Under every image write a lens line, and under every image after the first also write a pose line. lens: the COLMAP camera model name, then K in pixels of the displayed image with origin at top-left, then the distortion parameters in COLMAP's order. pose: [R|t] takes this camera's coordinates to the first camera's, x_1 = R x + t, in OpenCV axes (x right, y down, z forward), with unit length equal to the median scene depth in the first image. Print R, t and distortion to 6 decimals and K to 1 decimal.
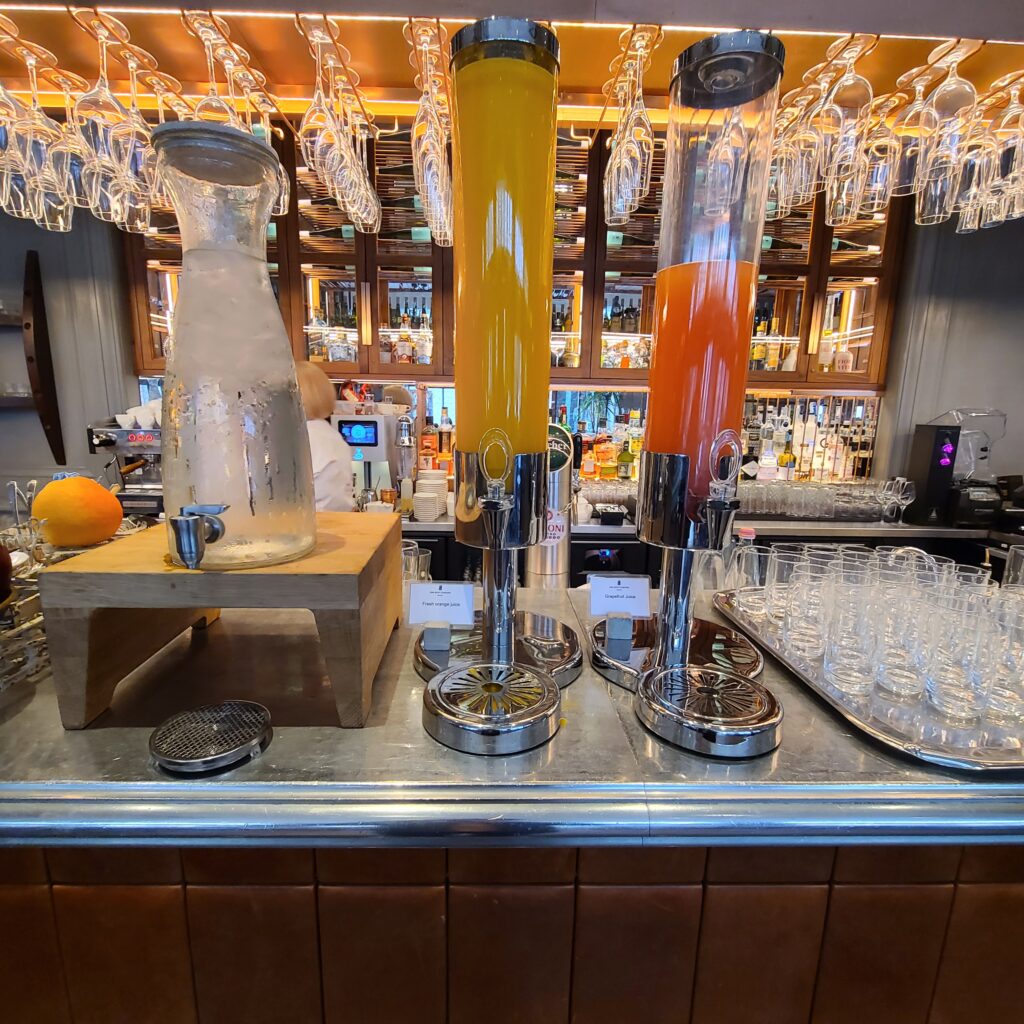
lens RADIAL K [[551.9, 0, 511.2], [0, 551.9, 504.1], [0, 0, 1]] dist [-0.000385, -0.000652]
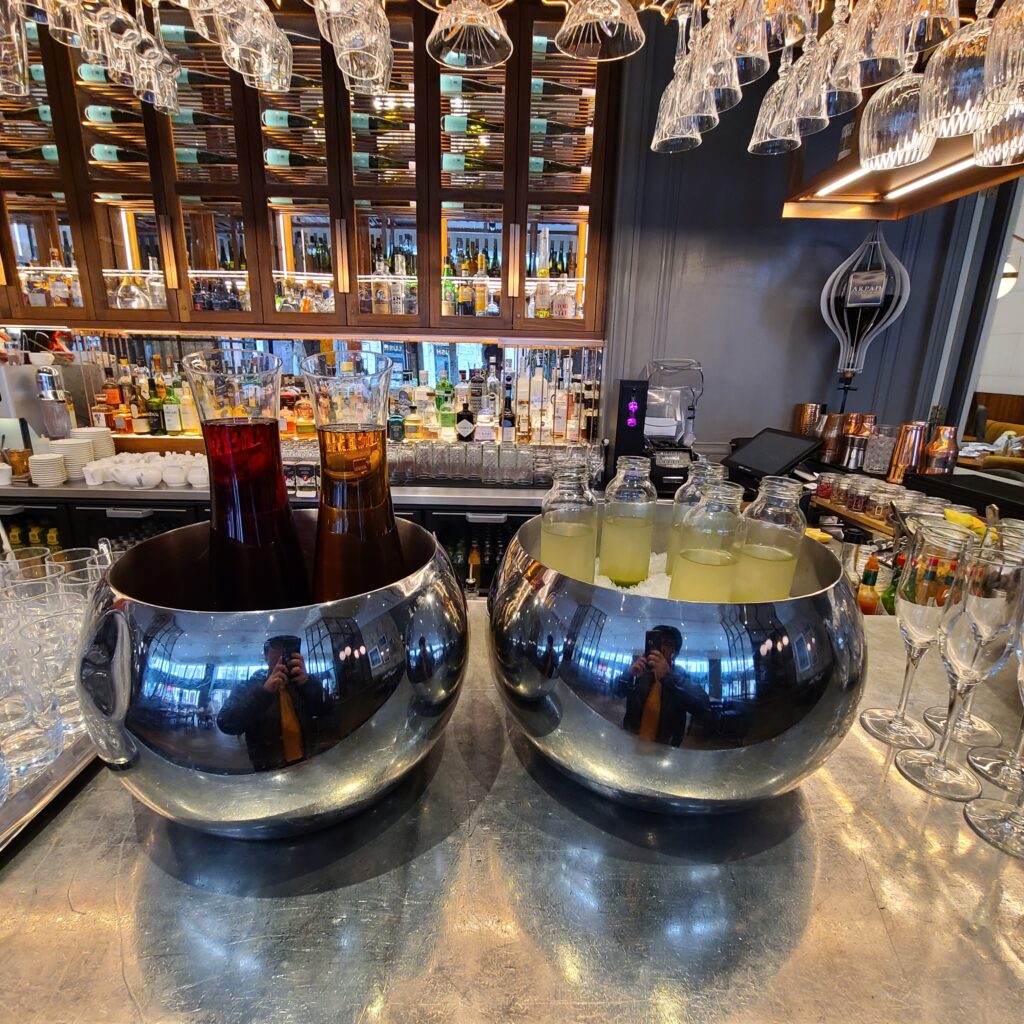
lens RADIAL K [[583.4, 0, 511.2], [0, 583.4, 521.6], [0, 0, 1]] dist [-0.012944, 0.002237]
pose [[0.999874, 0.009719, -0.012529, 0.517647], [-0.008455, 0.995222, 0.097268, -0.005498], [0.013414, -0.097150, 0.995179, 0.042373]]
